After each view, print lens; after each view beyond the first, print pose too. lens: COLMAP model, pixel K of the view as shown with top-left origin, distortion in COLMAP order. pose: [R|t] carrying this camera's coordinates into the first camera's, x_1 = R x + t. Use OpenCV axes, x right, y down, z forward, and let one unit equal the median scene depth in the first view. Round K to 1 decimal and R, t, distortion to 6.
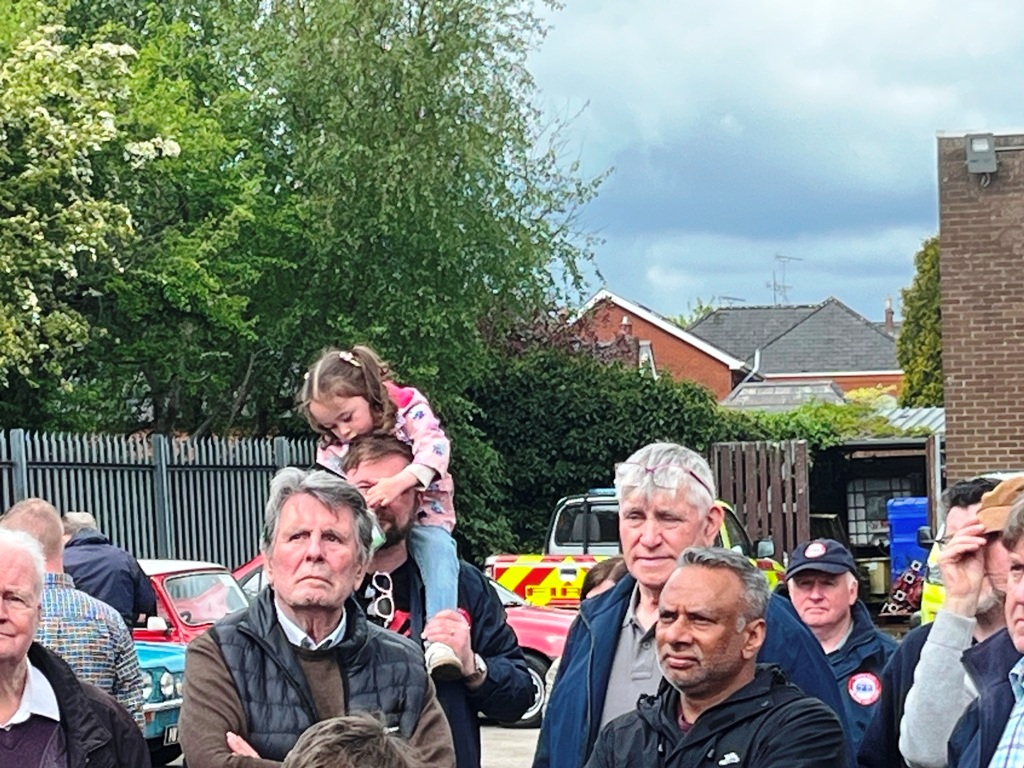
lens RADIAL K [[3697.0, 0, 512.1], [0, 3697.0, 383.5], [0, 0, 1]] dist [0.103508, 0.000000]
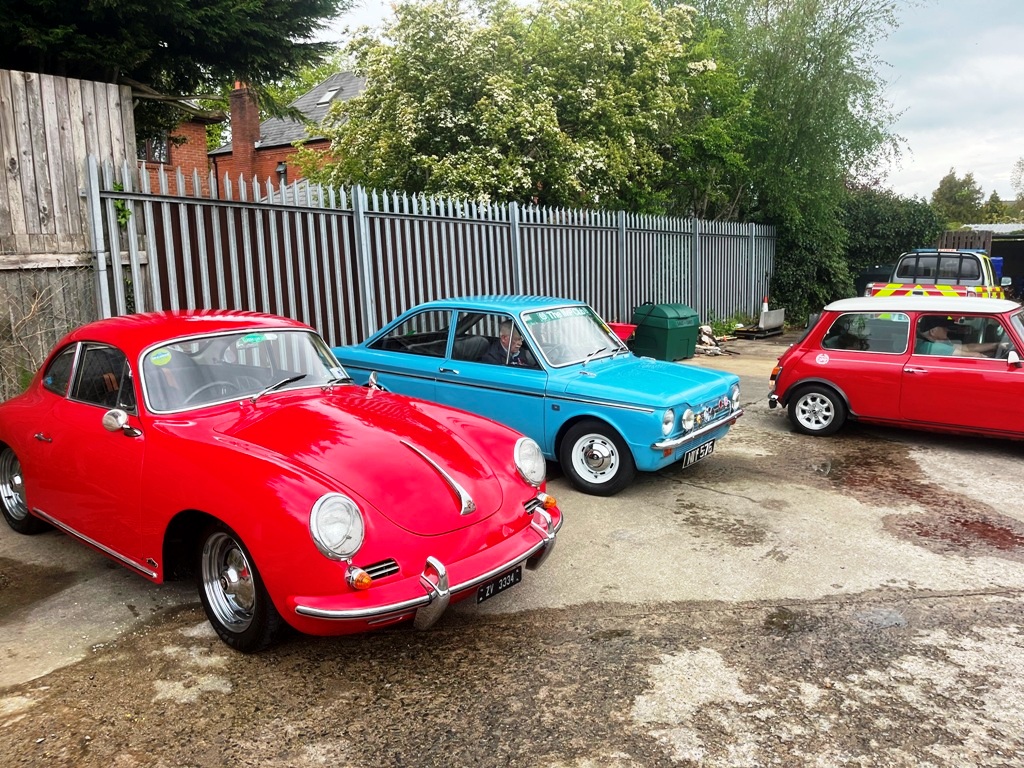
lens RADIAL K [[774.3, 0, 518.9], [0, 774.3, 381.1], [0, 0, 1]] dist [0.065110, -0.087853]
pose [[0.950060, 0.071878, -0.303677, -0.053602], [-0.012016, 0.980817, 0.194559, 0.020711], [0.311837, -0.181193, 0.932699, 0.576563]]
